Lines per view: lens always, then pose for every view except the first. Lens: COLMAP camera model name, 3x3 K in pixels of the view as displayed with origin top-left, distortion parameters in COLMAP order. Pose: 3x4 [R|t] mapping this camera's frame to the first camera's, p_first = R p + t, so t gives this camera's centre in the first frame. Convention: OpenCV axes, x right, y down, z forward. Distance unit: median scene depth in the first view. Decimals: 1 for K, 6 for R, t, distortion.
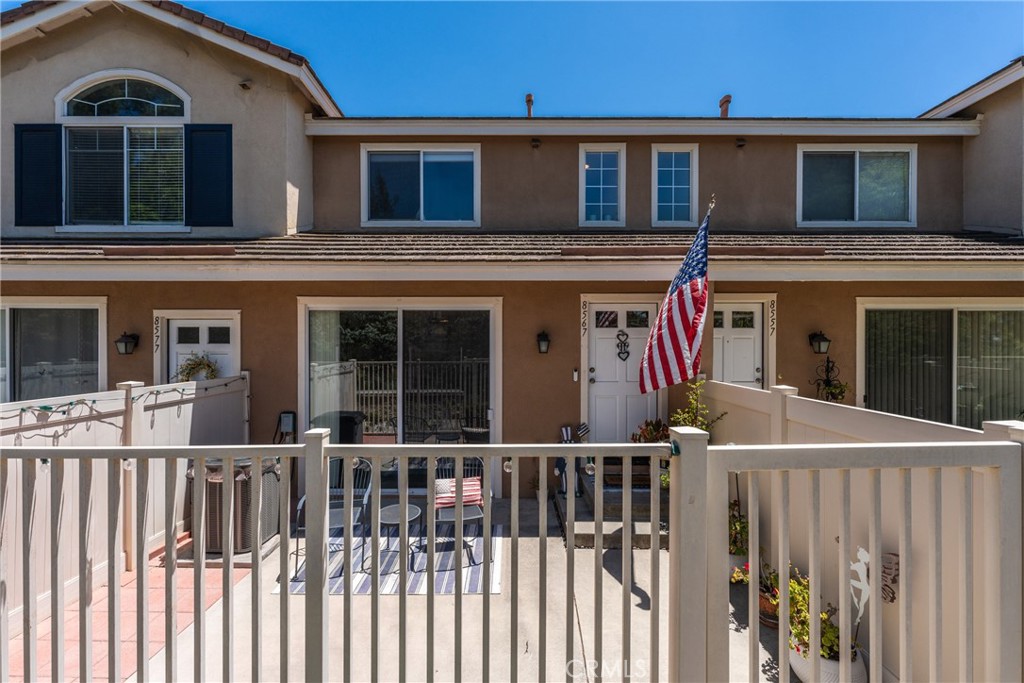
lens RADIAL K [[420.0, 0, 438.2], [0, 420.0, 358.7], [0, 0, 1]] dist [0.001173, -0.000178]
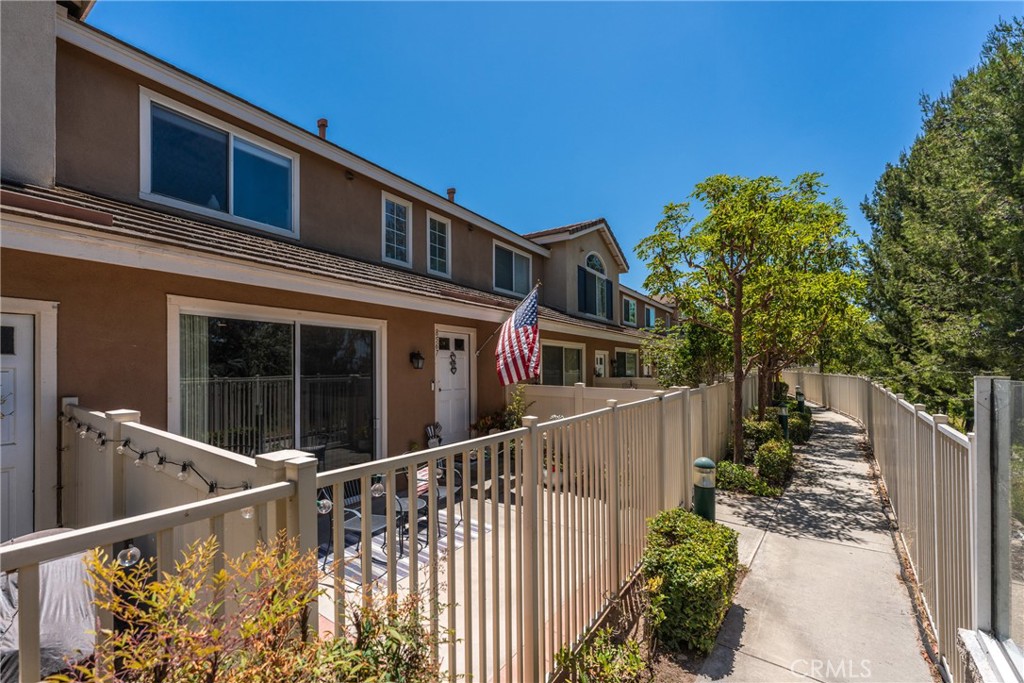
lens RADIAL K [[411.6, 0, 535.4], [0, 411.6, 370.1], [0, 0, 1]] dist [-0.000305, -0.000077]
pose [[0.533288, -0.006019, 0.845912, -0.428331], [0.017557, 0.999838, -0.003954, 0.001379], [-0.845752, 0.016960, 0.533307, 0.037091]]
